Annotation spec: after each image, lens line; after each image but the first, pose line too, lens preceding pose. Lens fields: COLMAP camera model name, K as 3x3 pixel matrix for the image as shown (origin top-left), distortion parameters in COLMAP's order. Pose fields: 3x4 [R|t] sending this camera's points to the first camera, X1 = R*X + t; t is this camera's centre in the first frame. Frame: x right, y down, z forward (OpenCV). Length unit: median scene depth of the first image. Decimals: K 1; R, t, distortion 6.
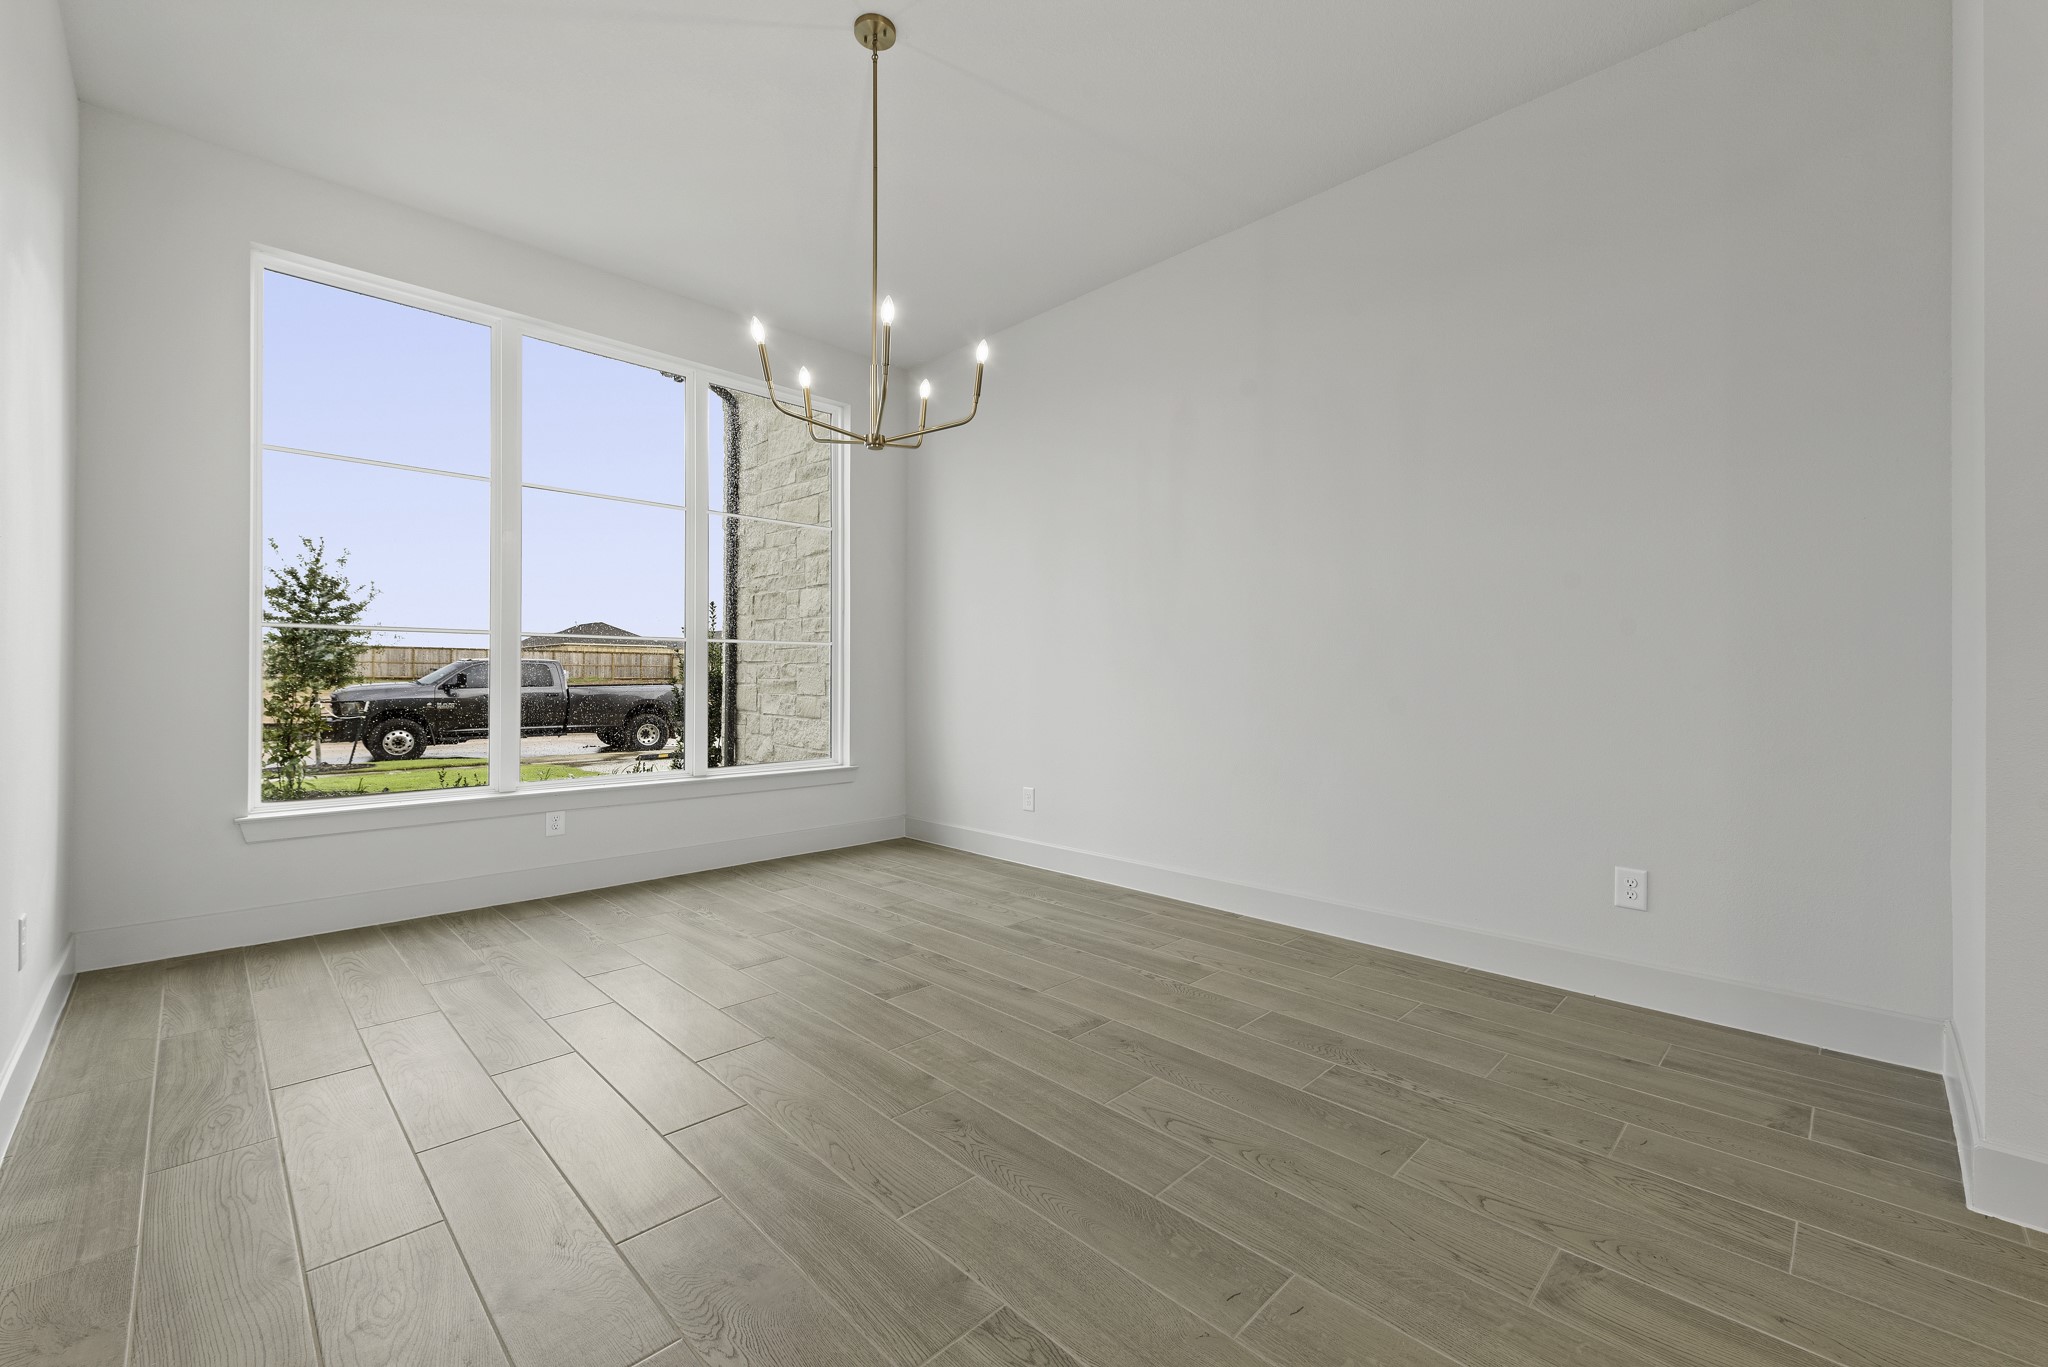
lens RADIAL K [[810.1, 0, 1039.2], [0, 810.1, 680.0], [0, 0, 1]] dist [-0.026065, 0.000105]
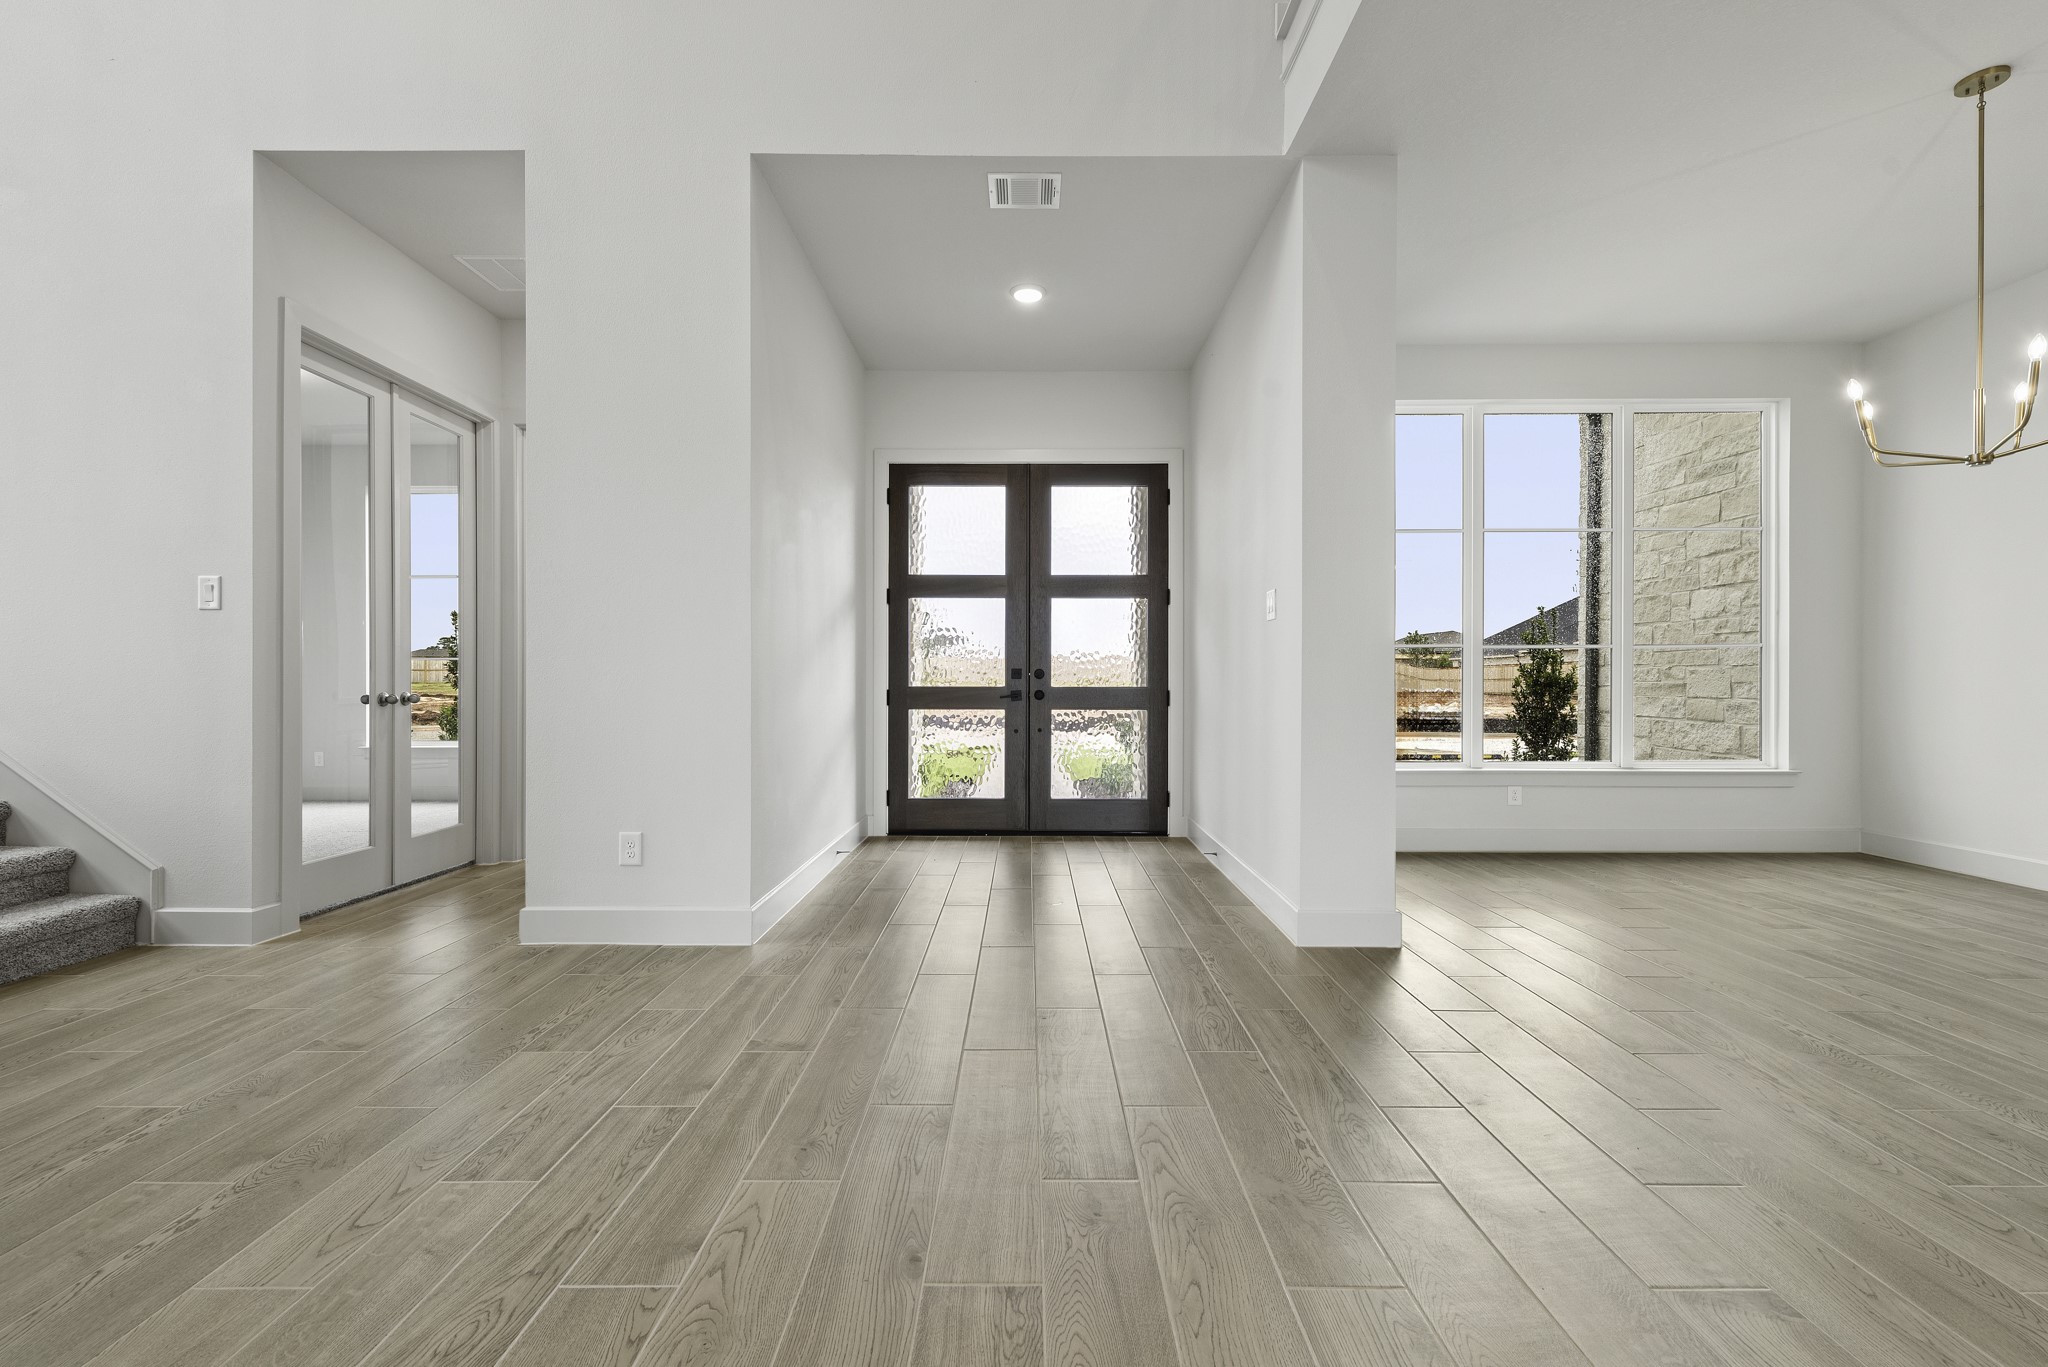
lens RADIAL K [[844.1, 0, 1024.0], [0, 844.1, 683.5], [0, 0, 1]] dist [0.010976, -0.004465]
pose [[0.698091, -0.002369, -0.716005, -0.121940], [0.000216, 0.999995, -0.003098, 0.004409], [0.716009, 0.002008, 0.698088, -0.309920]]
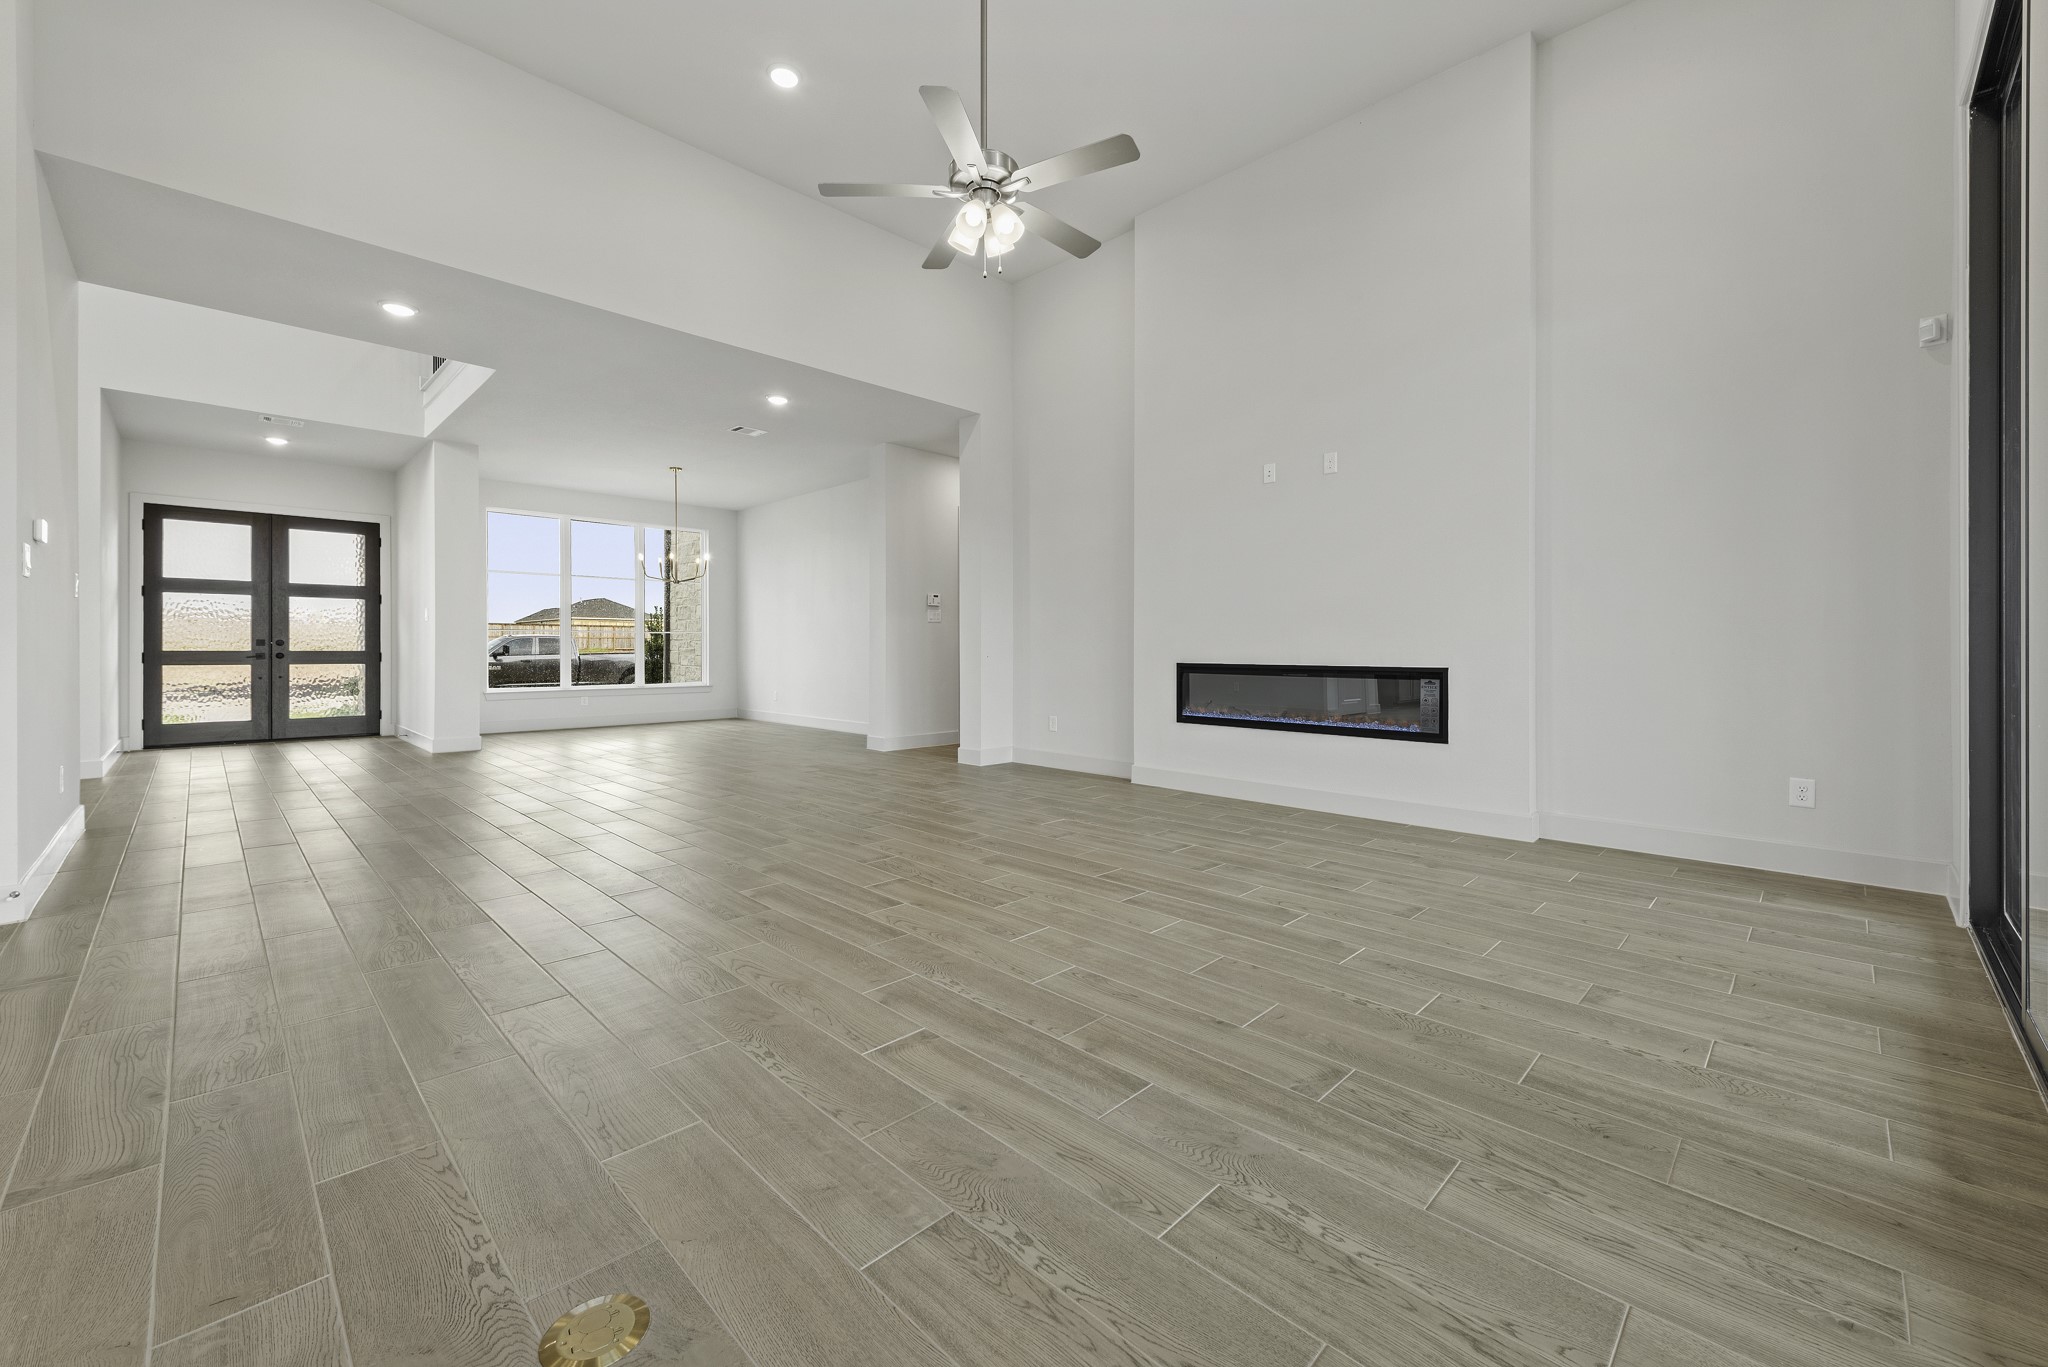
lens RADIAL K [[809.5, 0, 1026.0], [0, 809.5, 651.7], [0, 0, 1]] dist [0.013338, -0.004316]
pose [[0.999935, -0.001626, -0.011244, 0.583480], [0.001634, 0.999998, 0.000658, 0.008240], [0.011243, -0.000677, 0.999937, -1.102362]]
